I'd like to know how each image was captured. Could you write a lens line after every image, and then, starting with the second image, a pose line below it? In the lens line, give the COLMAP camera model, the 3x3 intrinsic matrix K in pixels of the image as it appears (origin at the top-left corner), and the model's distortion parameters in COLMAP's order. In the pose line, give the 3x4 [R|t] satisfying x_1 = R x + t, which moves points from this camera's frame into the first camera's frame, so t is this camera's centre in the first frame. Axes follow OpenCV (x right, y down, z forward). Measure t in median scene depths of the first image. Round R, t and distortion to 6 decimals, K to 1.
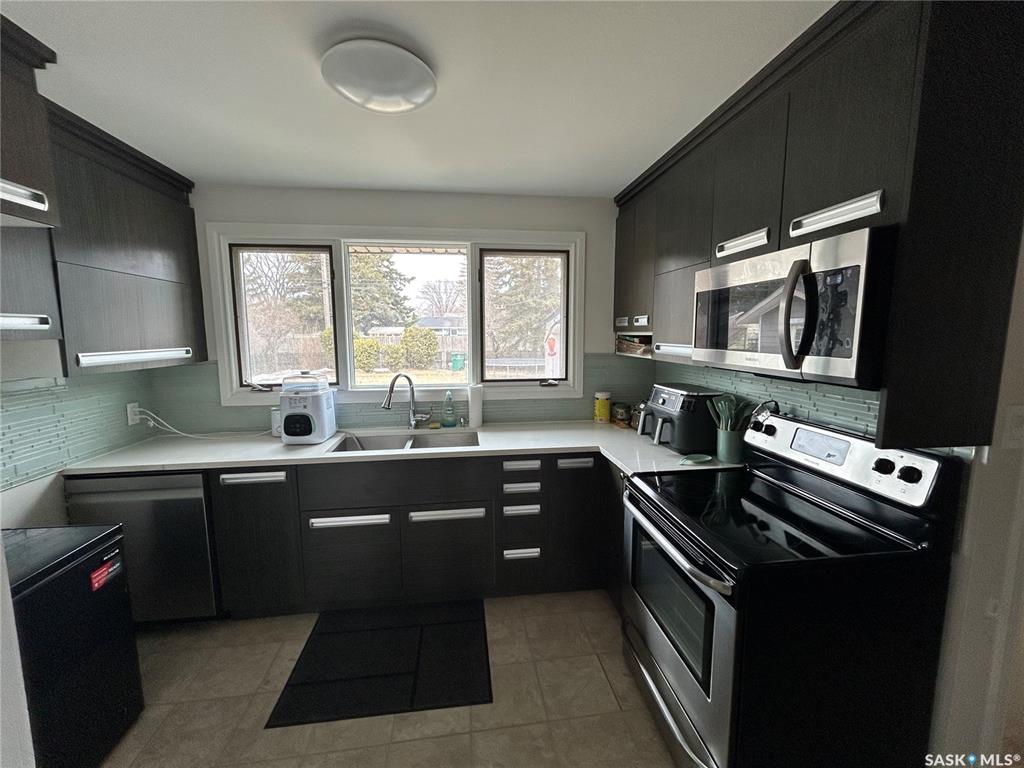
lens RADIAL K [[414.4, 0, 512.0], [0, 414.4, 383.1], [0, 0, 1]] dist [-0.002967, -0.000325]
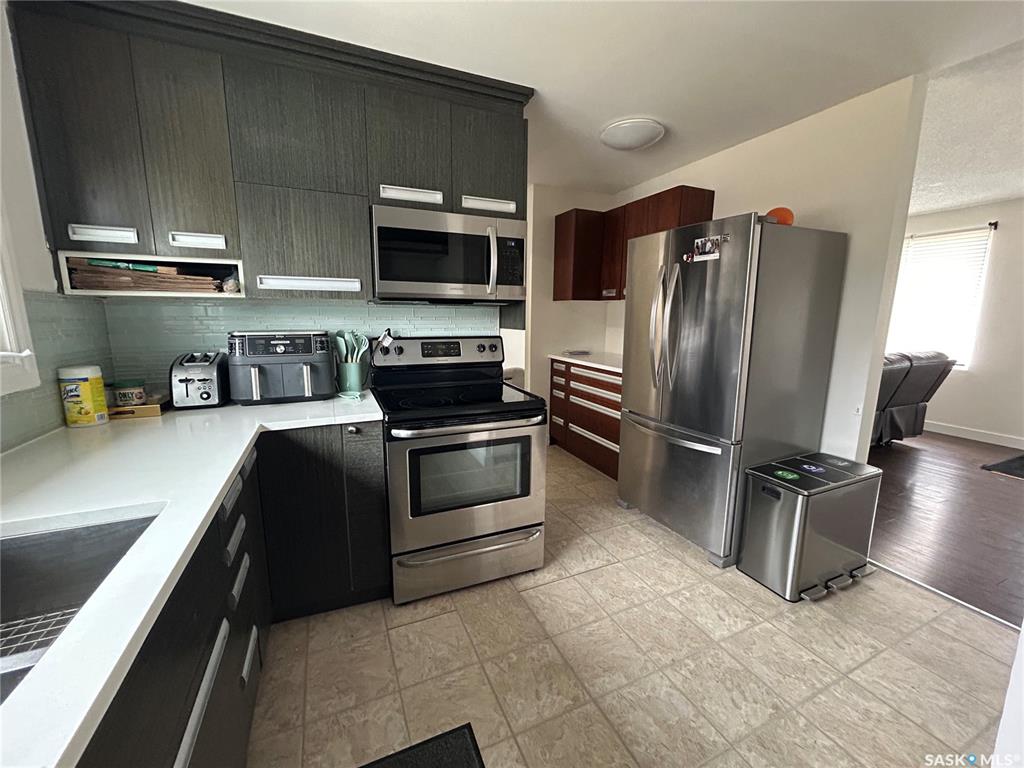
lens RADIAL K [[414.4, 0, 508.8], [0, 414.4, 379.8], [0, 0, 1]] dist [-0.002967, -0.000325]
pose [[-0.289080, -0.151559, 0.945232, -0.744766], [0.112946, 0.975092, 0.190889, 0.000222], [-0.950619, 0.161943, -0.264761, 1.086040]]
